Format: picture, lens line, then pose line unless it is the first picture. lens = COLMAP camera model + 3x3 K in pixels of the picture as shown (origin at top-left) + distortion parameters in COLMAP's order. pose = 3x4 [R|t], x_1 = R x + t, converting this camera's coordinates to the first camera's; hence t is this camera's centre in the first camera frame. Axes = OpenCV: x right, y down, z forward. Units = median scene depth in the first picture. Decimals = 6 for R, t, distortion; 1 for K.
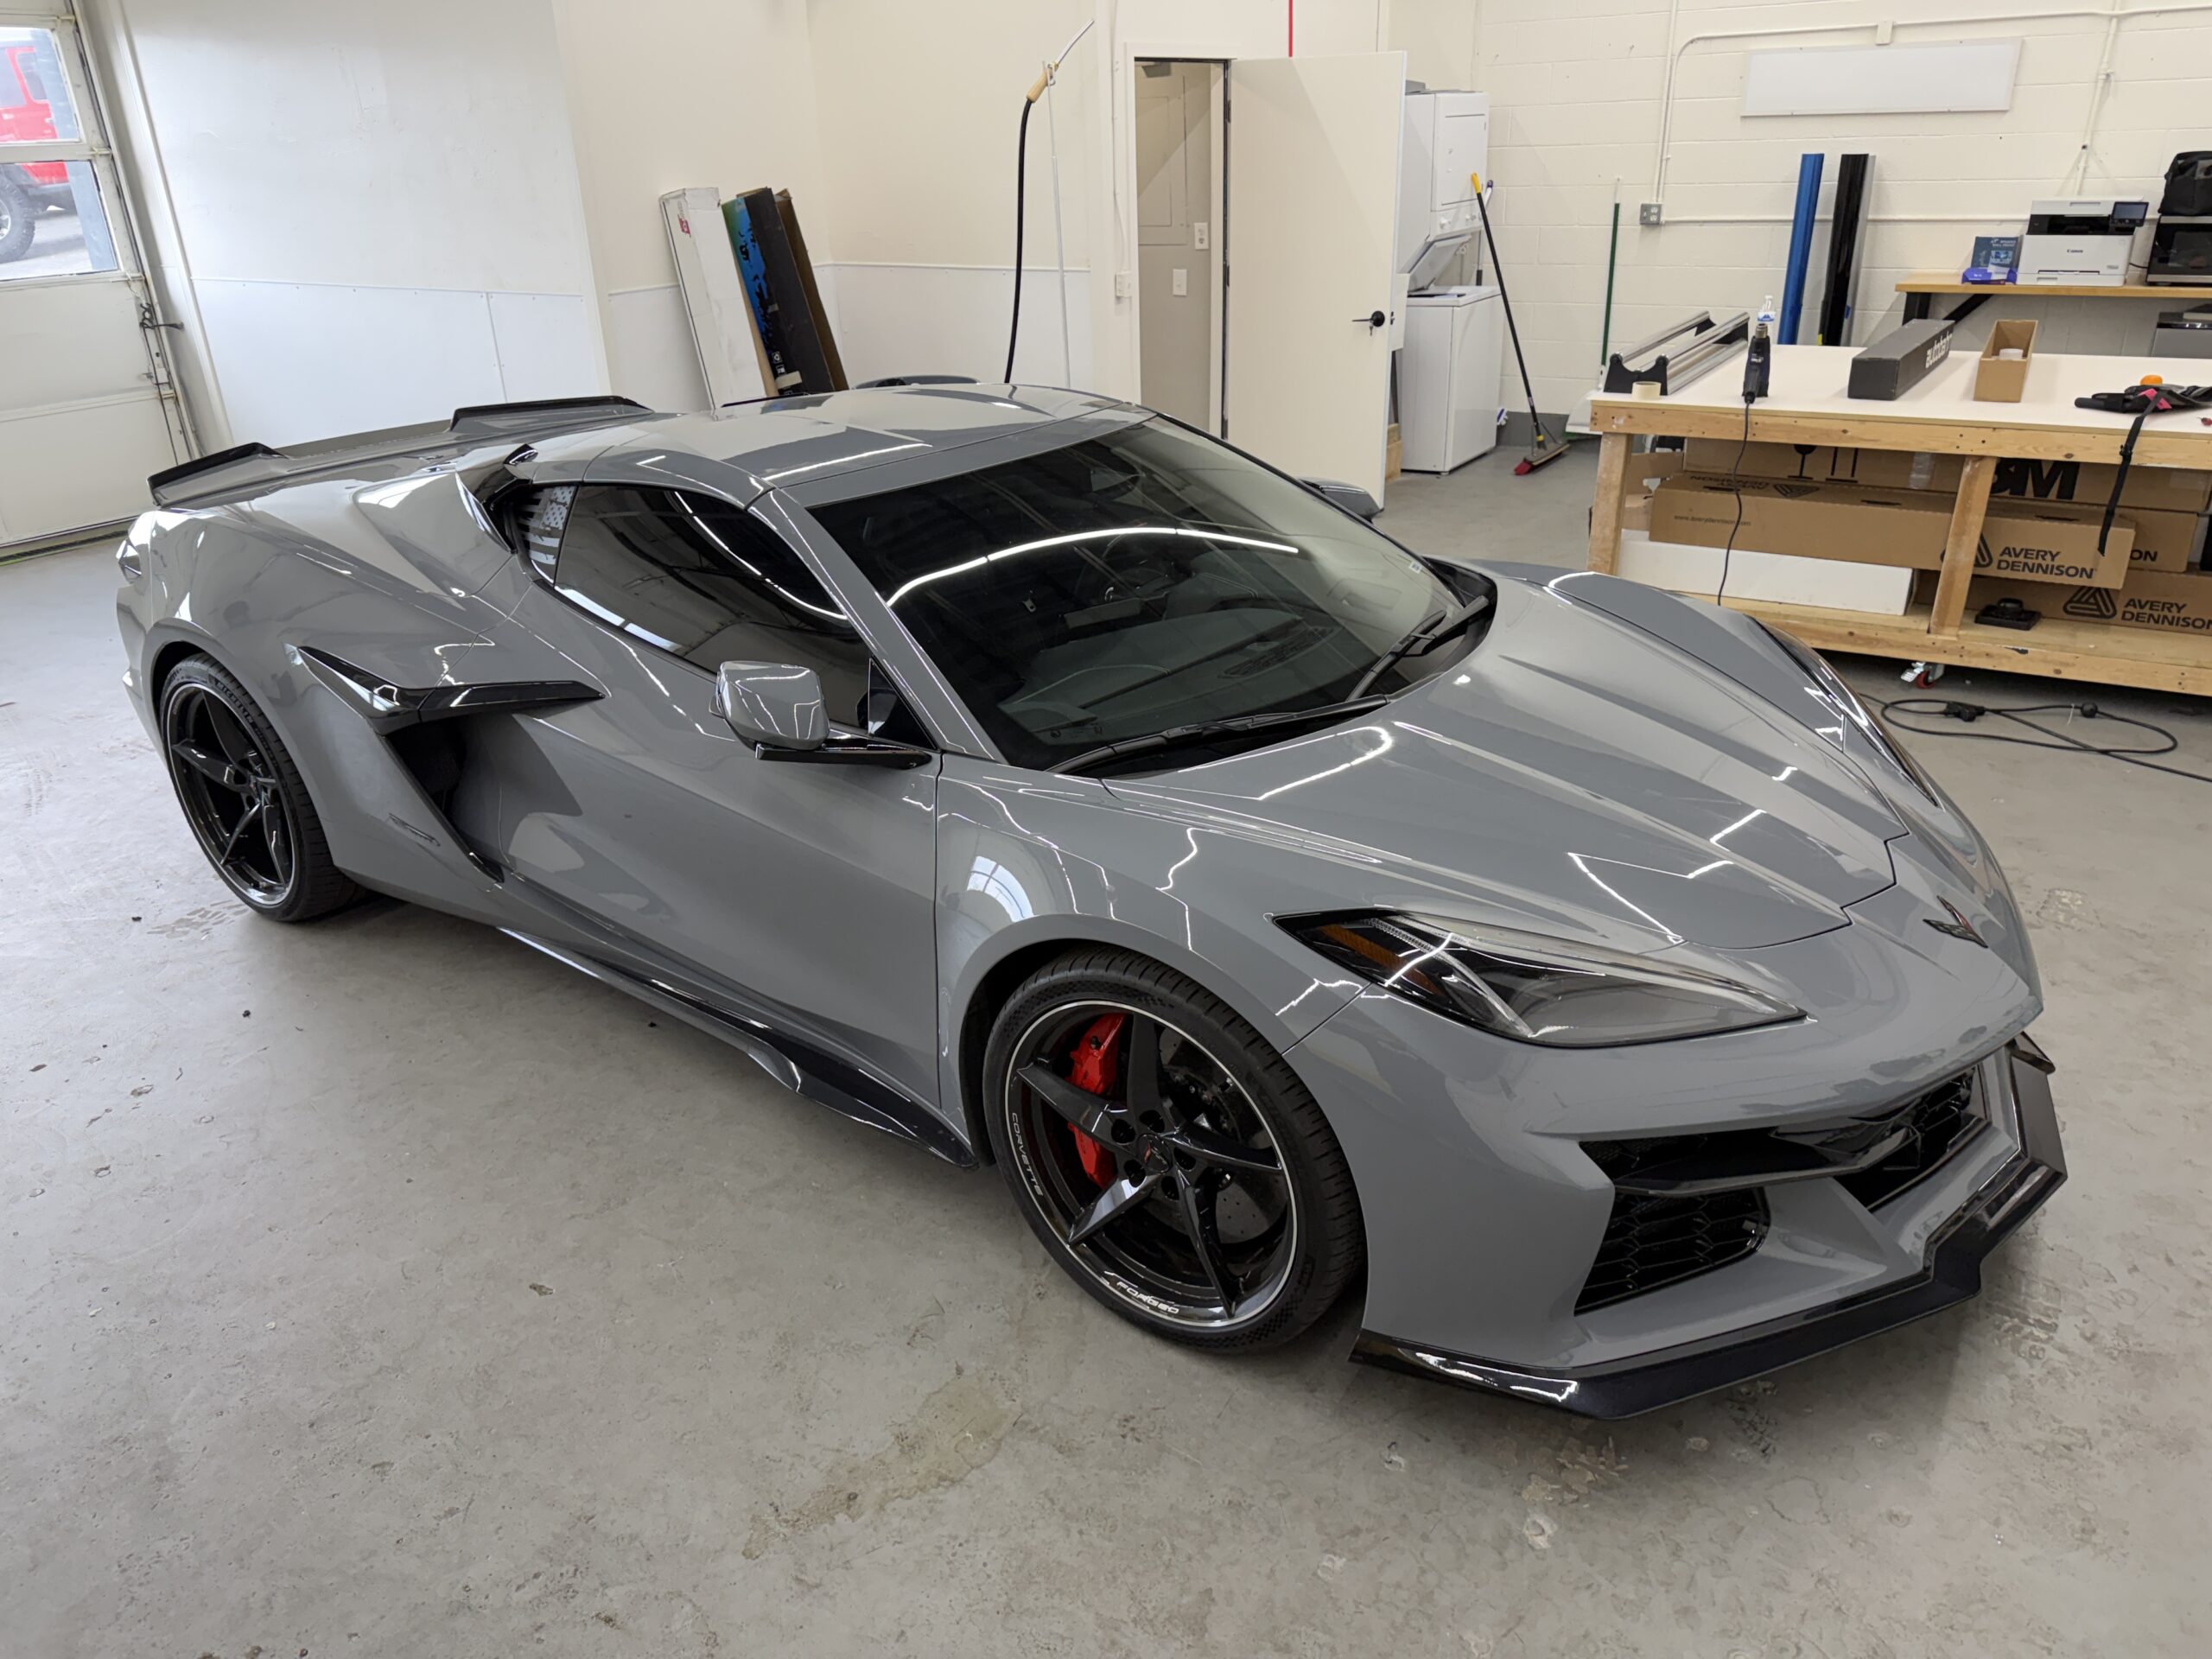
lens RADIAL K [[1565.0, 0, 1119.6], [0, 1565.0, 824.2], [0, 0, 1]] dist [0.010583, -0.027127]
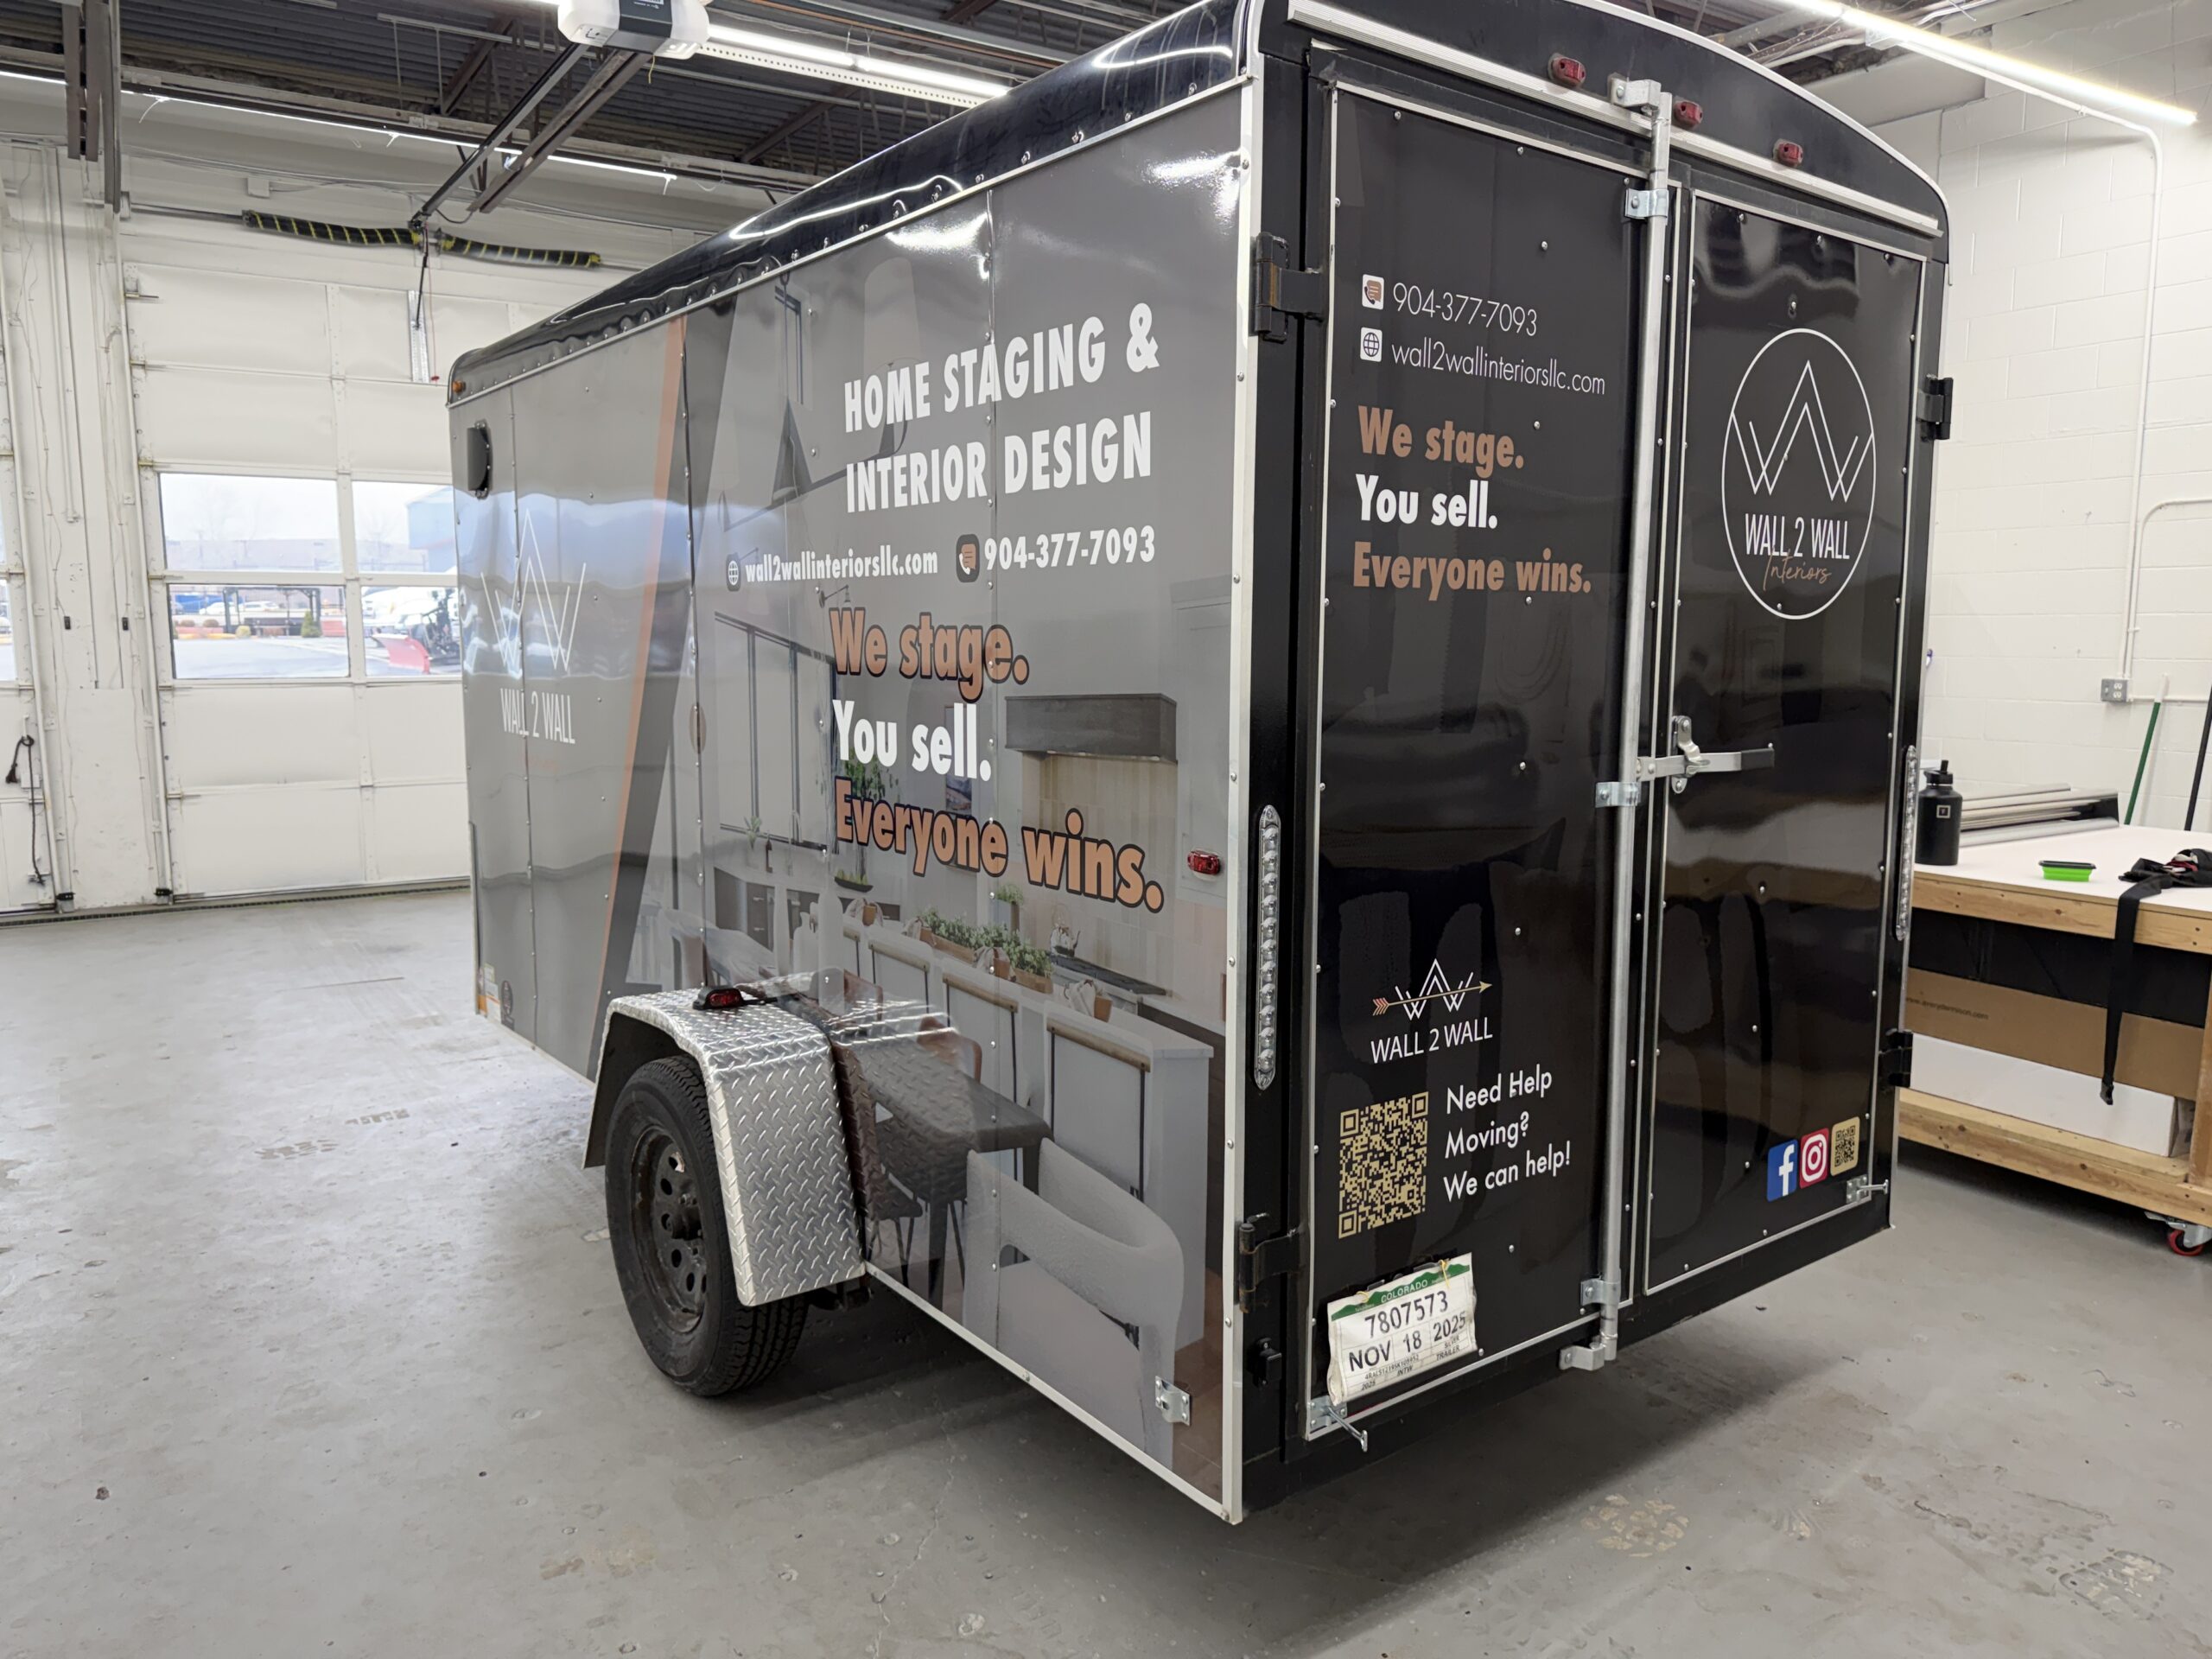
lens RADIAL K [[1565.0, 0, 1065.3], [0, 1565.0, 830.8], [0, 0, 1]] dist [0.010583, -0.027127]
pose [[0.901677, 0.086701, -0.423630, 0.277420], [-0.200193, 0.952075, -0.231248, 0.000174], [0.383278, 0.293319, 0.875821, 0.064566]]
